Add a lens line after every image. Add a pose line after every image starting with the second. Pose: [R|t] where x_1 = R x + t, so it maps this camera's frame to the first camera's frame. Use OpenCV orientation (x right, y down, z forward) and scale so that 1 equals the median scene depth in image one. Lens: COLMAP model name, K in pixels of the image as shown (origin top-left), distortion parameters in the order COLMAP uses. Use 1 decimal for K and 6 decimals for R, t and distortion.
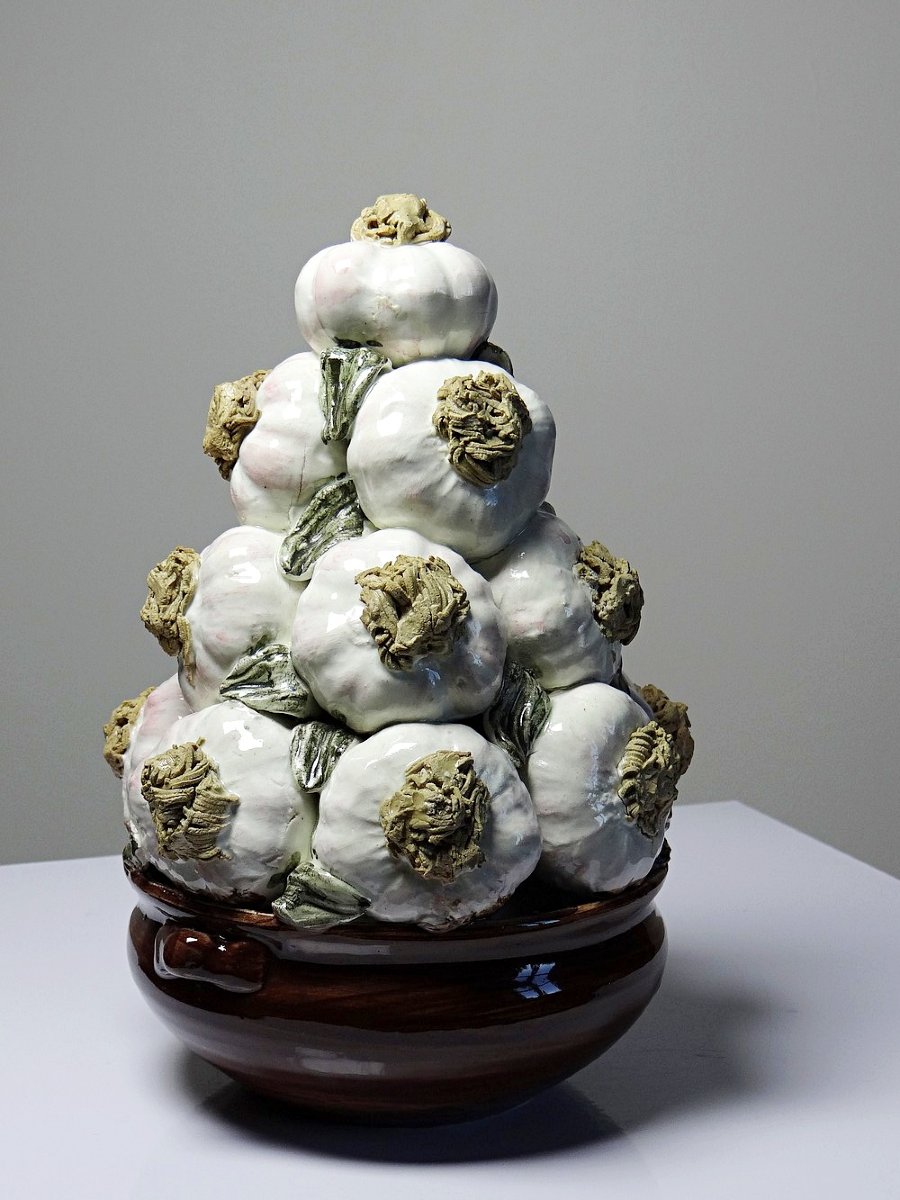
lens RADIAL K [[2126.7, 0, 450.0], [0, 2126.7, 600.0], [0, 0, 1]] dist [-0.039960, -0.041739]
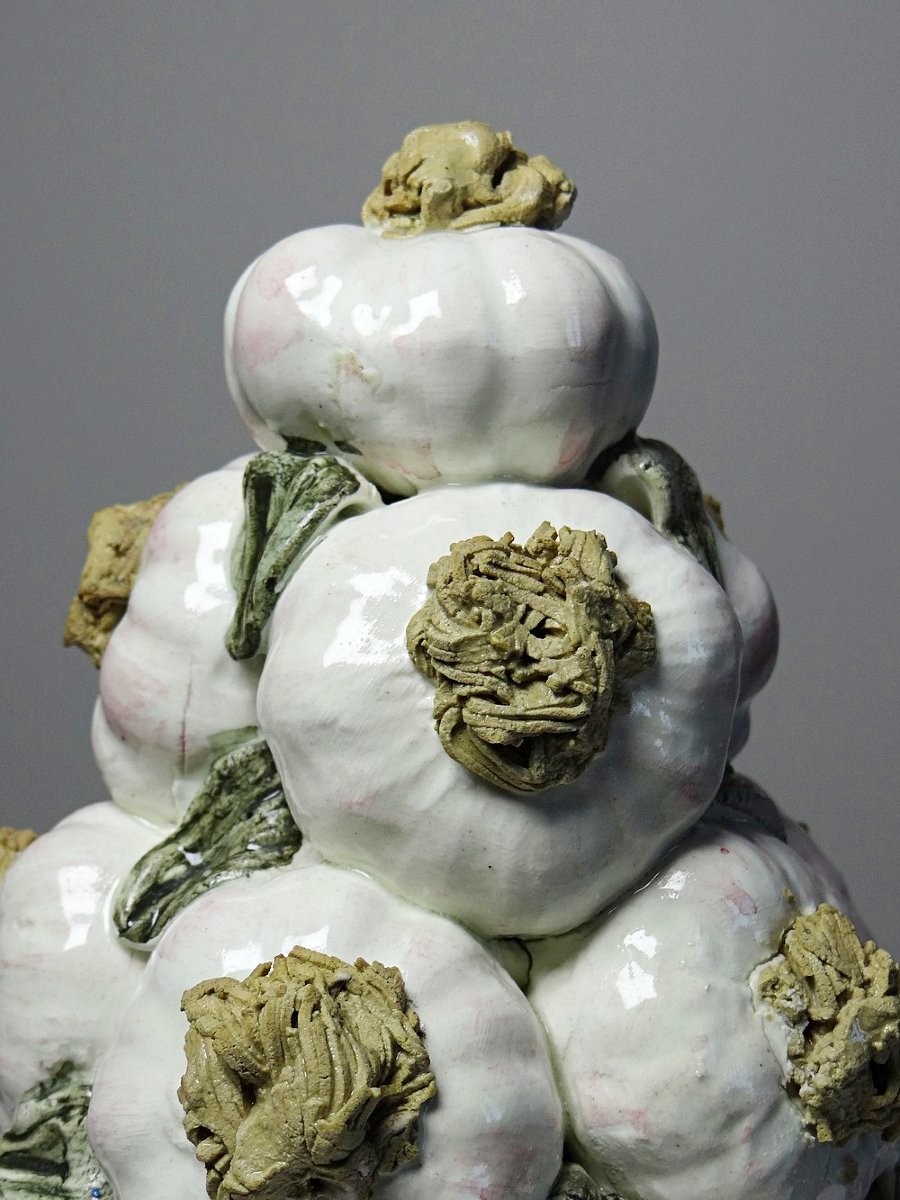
lens RADIAL K [[2126.7, 0, 450.0], [0, 2126.7, 600.0], [0, 0, 1]] dist [-0.039960, -0.041739]
pose [[0.939932, 0.058486, -0.336314, 0.145925], [-0.051091, 0.998219, 0.030803, -0.105245], [0.337517, -0.011770, 0.941246, 0.584970]]
